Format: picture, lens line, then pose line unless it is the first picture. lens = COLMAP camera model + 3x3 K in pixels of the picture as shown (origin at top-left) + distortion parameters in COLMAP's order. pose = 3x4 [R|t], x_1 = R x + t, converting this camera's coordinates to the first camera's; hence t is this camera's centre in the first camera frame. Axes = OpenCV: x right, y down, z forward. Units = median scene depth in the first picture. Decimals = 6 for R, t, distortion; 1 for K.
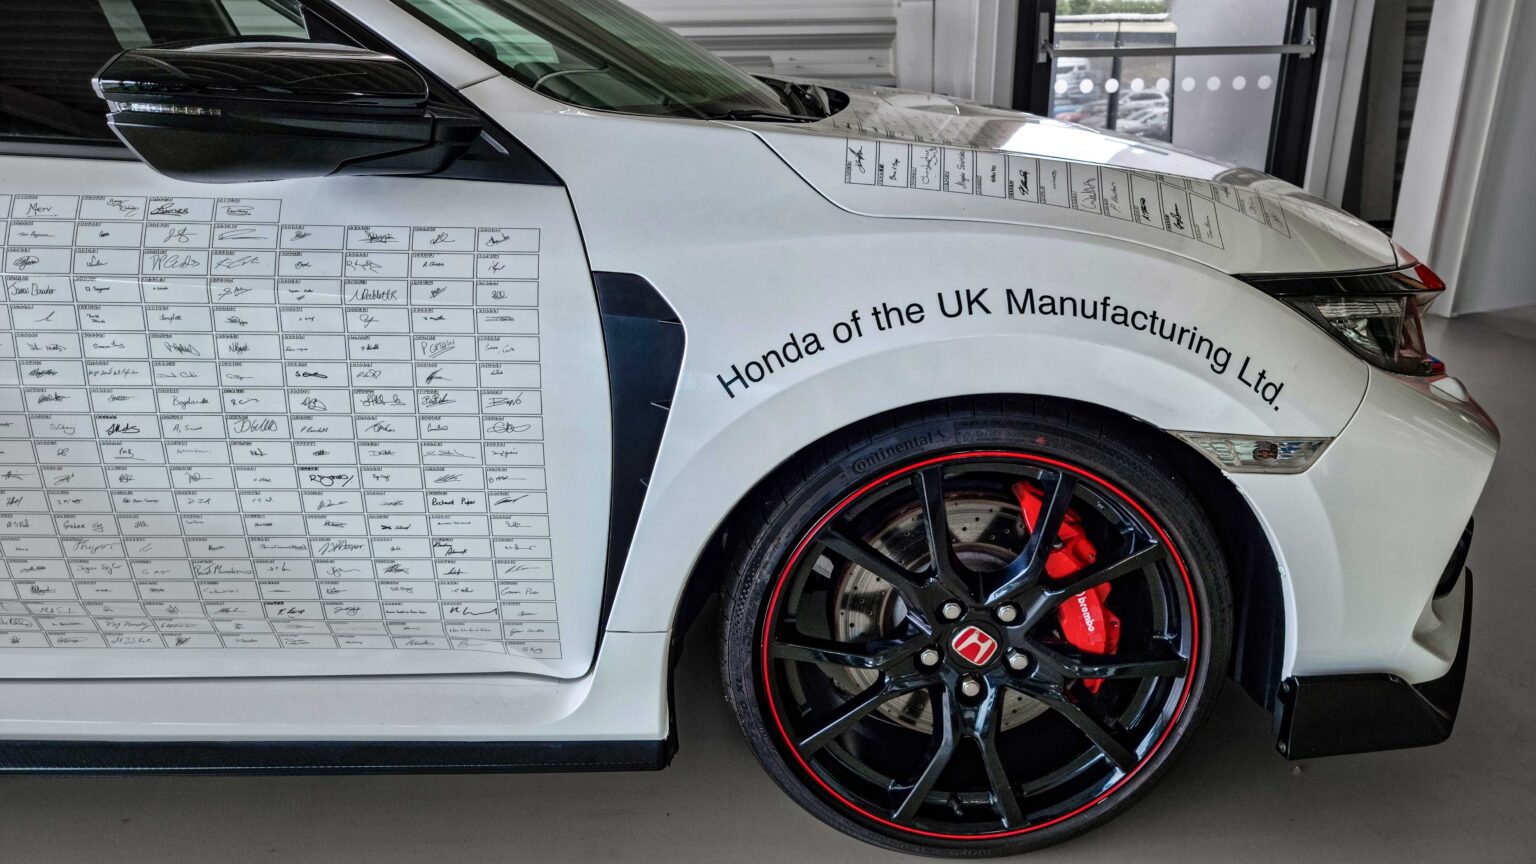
lens RADIAL K [[1085.2, 0, 768.5], [0, 1085.2, 426.8], [0, 0, 1]] dist [0.020563, -0.024661]
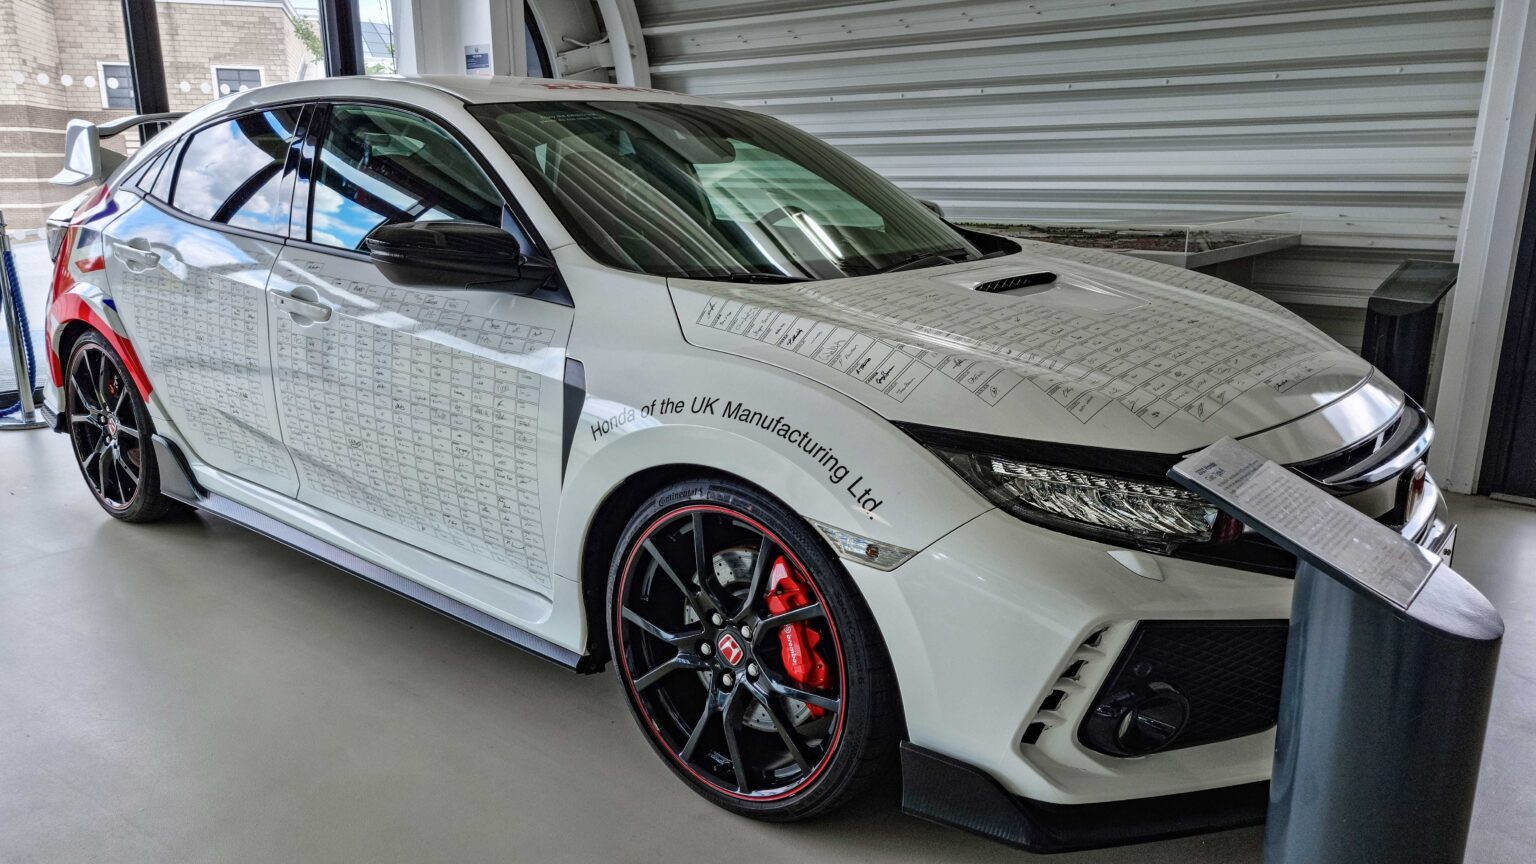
lens RADIAL K [[1085.2, 0, 767.3], [0, 1085.2, 432.5], [0, 0, 1]] dist [0.020563, -0.024661]
pose [[0.770648, 0.164675, -0.615617, 1.147488], [-0.226868, 0.973641, -0.023555, -0.057647], [0.595511, 0.157816, 0.787693, -0.149765]]
